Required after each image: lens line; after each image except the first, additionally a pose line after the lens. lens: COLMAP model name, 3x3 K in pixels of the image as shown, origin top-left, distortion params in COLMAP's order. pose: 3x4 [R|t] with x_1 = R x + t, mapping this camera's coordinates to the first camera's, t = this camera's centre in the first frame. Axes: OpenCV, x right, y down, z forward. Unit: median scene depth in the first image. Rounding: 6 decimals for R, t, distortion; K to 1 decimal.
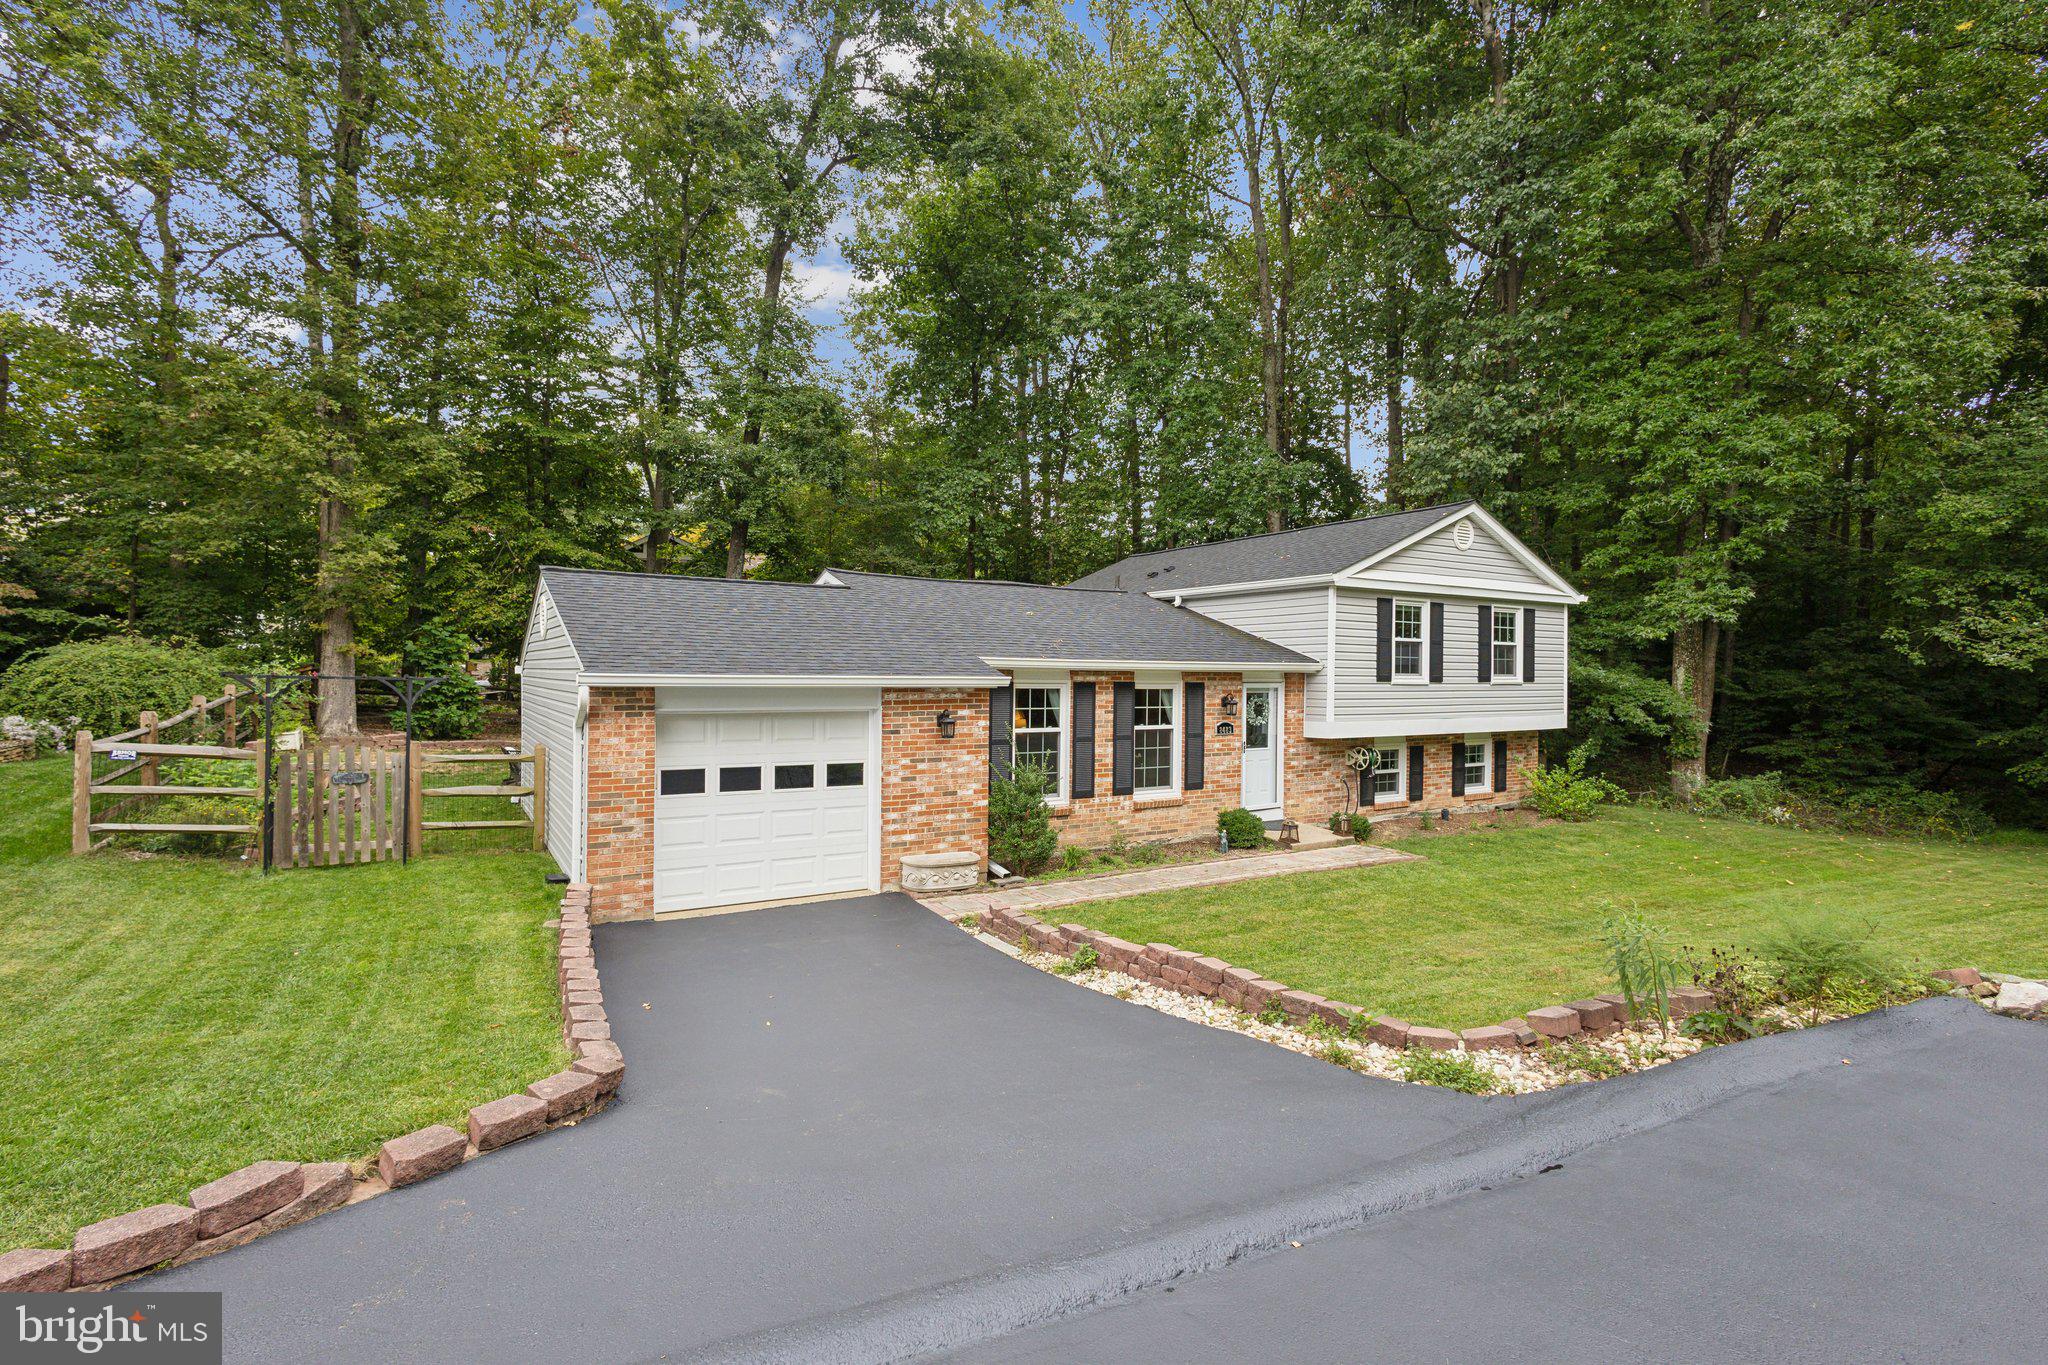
lens RADIAL K [[945.5, 0, 1024.0], [0, 945.5, 682.5], [0, 0, 1]] dist [0.000745, -0.000266]
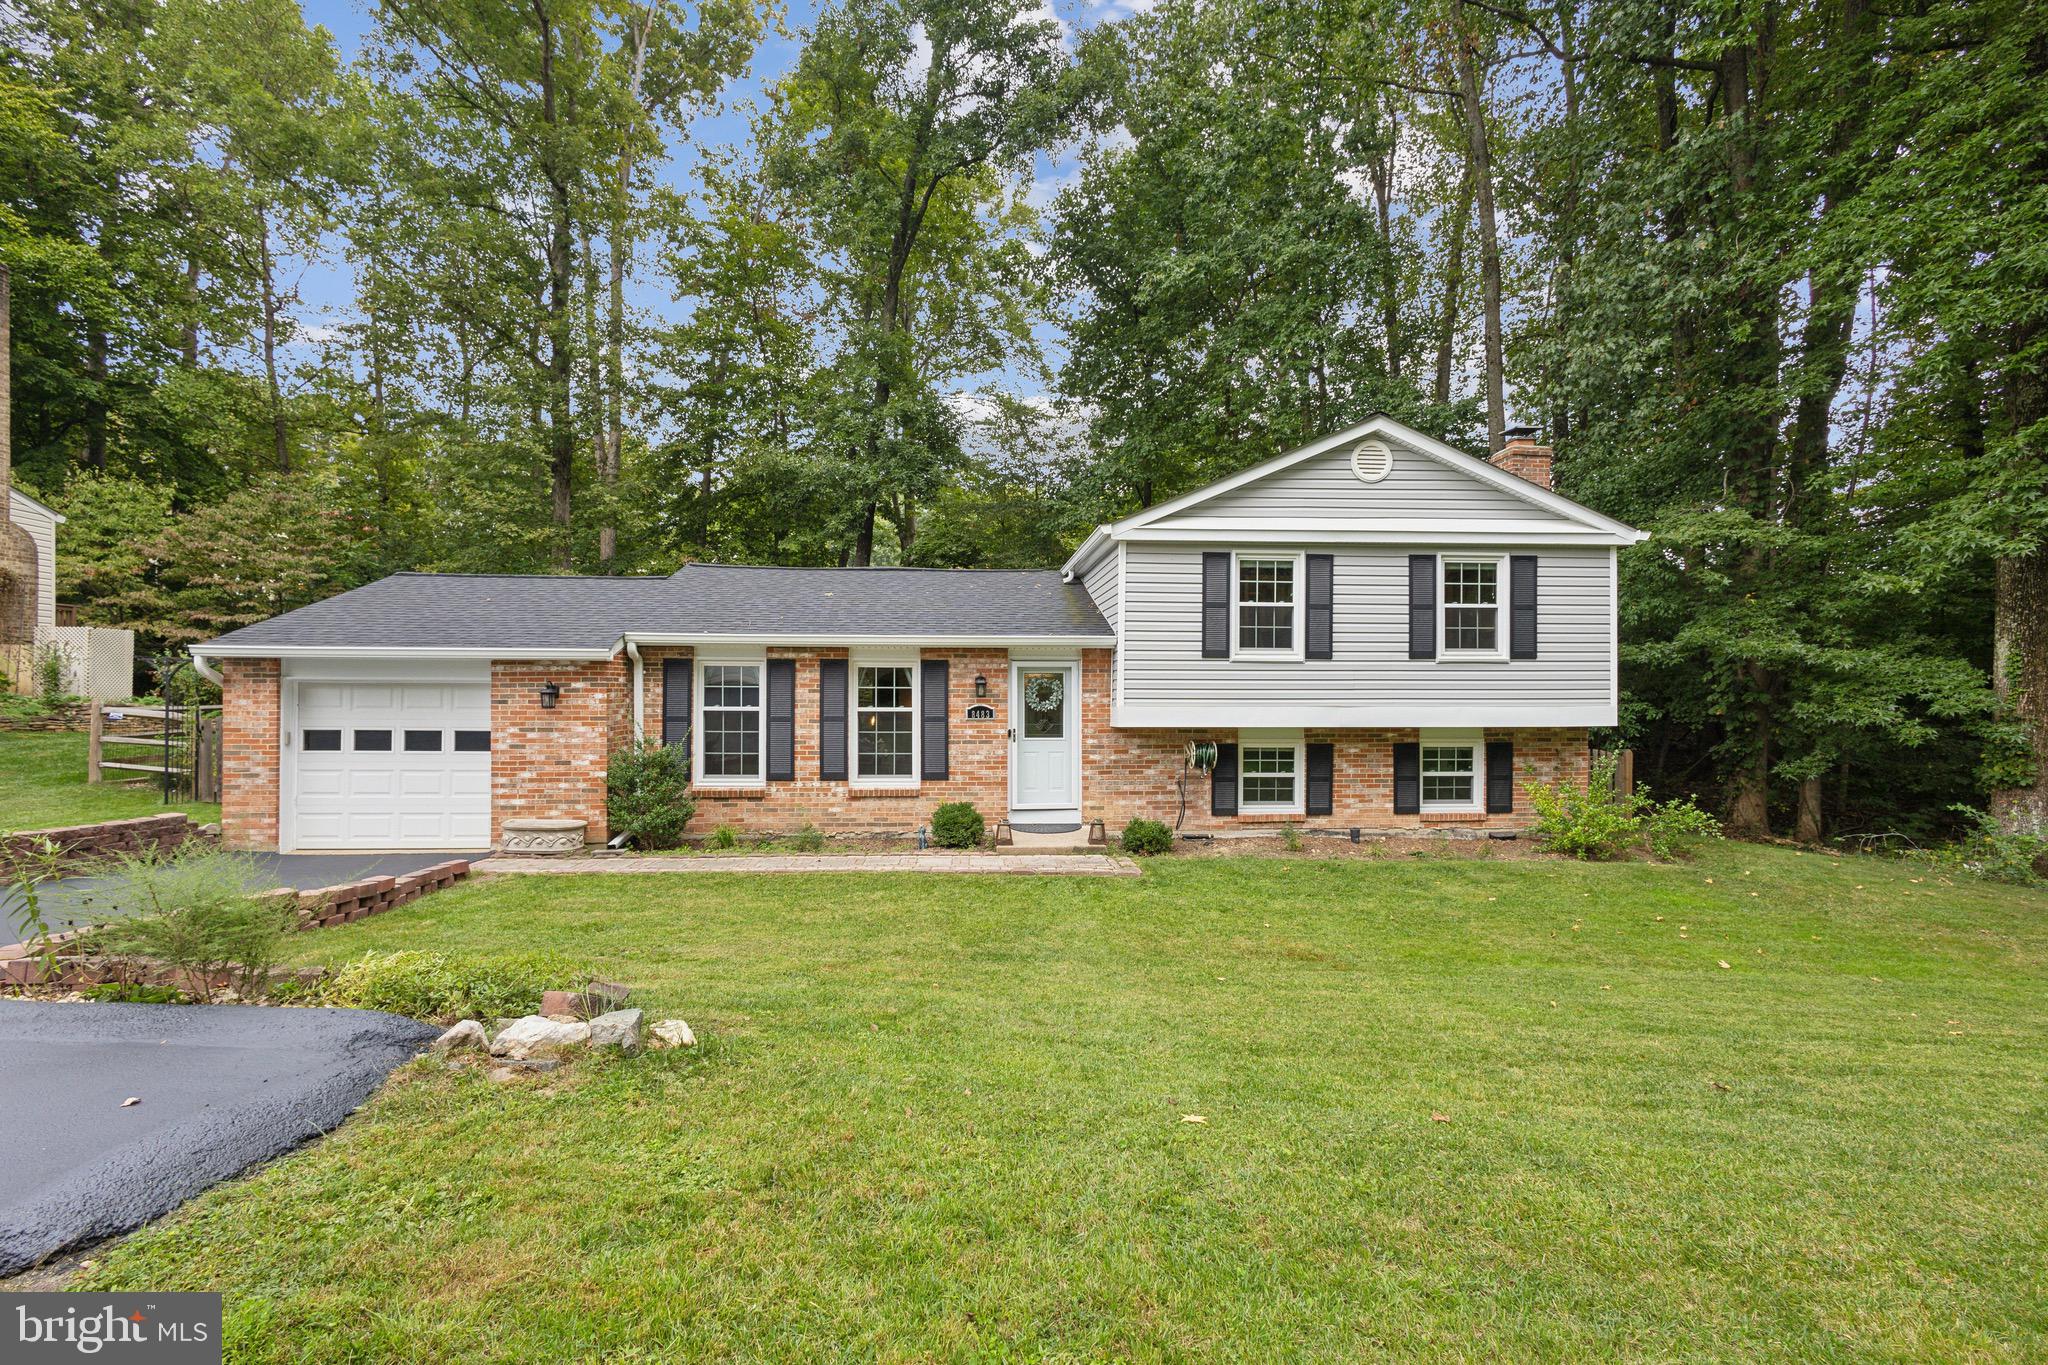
lens RADIAL K [[968.6, 0, 1024.0], [0, 968.6, 682.5], [0, 0, 1]] dist [0.009977, 0.000091]
pose [[0.883672, -0.011597, -0.467963, 0.674825], [0.000467, 0.999714, -0.023893, 0.042698], [0.468106, 0.020895, 0.883425, 0.228494]]
